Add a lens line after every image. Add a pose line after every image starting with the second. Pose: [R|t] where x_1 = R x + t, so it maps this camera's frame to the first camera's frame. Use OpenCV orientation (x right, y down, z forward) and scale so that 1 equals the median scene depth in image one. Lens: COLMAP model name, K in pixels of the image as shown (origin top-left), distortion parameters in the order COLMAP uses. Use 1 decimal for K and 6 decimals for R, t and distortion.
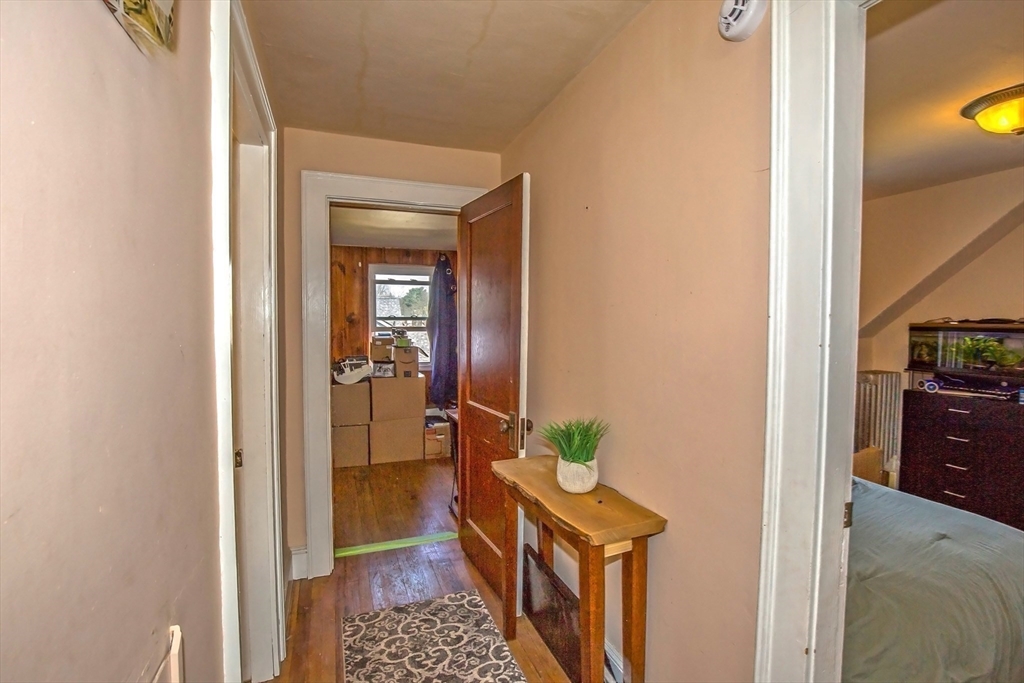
lens RADIAL K [[472.7, 0, 512.6], [0, 472.7, 343.3], [0, 0, 1]] dist [-0.033686, 0.005001]
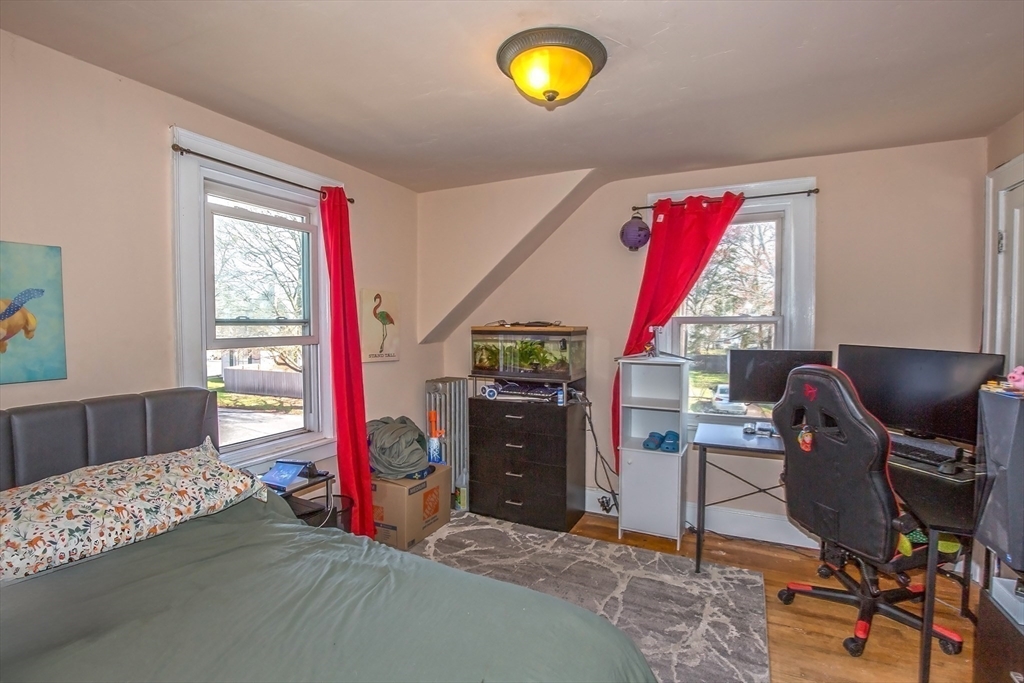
lens RADIAL K [[472.7, 0, 512.6], [0, 472.7, 343.3], [0, 0, 1]] dist [-0.033686, 0.005001]
pose [[0.734810, -0.022847, 0.677888, 0.276255], [0.028176, 0.999598, 0.003148, -0.009728], [-0.677687, 0.016787, 0.735158, 0.247286]]
